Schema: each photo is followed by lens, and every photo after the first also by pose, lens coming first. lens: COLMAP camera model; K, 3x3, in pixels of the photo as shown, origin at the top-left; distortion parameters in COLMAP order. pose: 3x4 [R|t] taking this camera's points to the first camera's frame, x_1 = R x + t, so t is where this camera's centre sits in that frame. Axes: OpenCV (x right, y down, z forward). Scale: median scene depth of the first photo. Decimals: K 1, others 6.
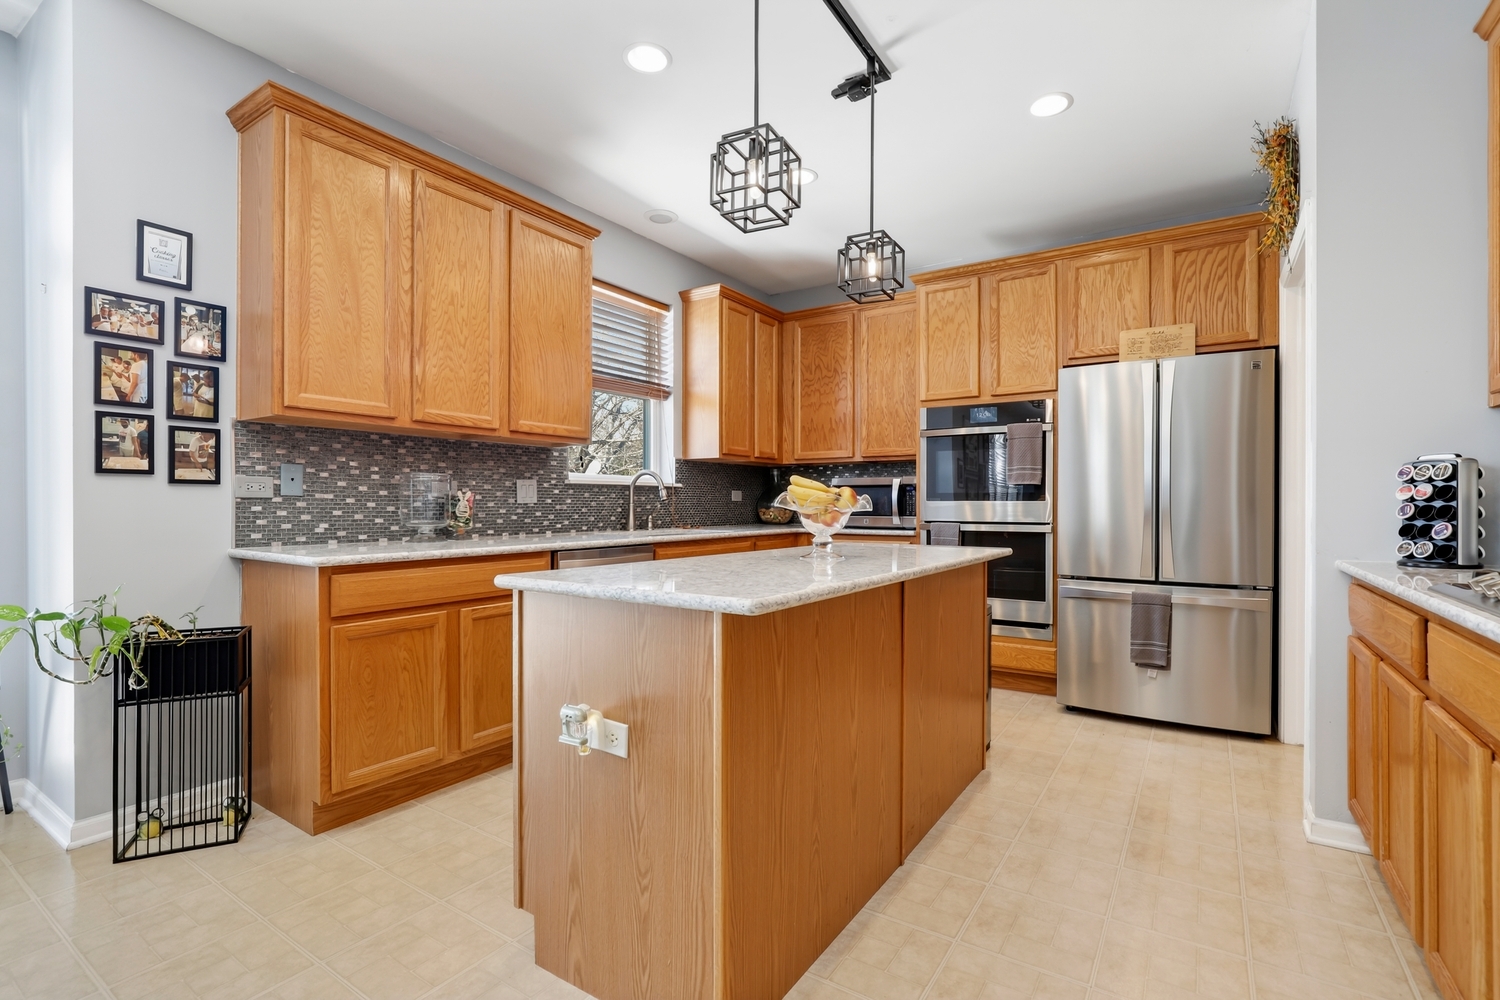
lens RADIAL K [[690.2, 0, 764.0], [0, 690.2, 497.1], [0, 0, 1]] dist [-0.013595, 0.000731]
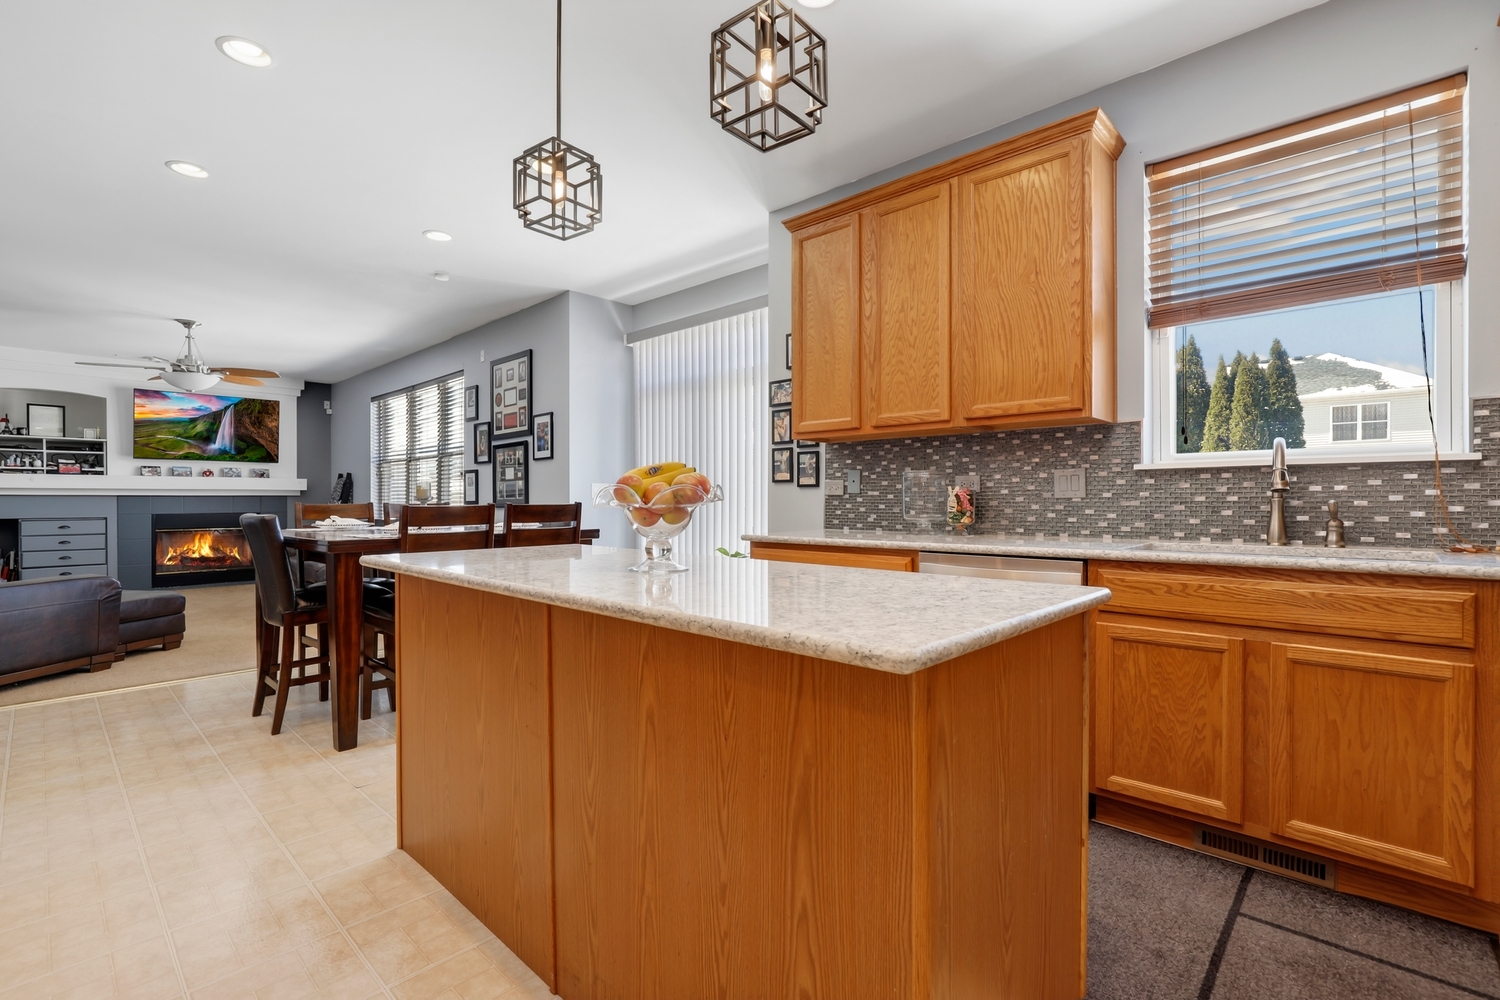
lens RADIAL K [[690.2, 0, 766.1], [0, 690.2, 502.4], [0, 0, 1]] dist [-0.013595, 0.000731]
pose [[-0.177580, 0.002540, -0.984103, 0.683026], [0.010765, 0.999942, 0.000639, 0.013074], [0.984048, -0.010481, -0.177597, 1.059808]]
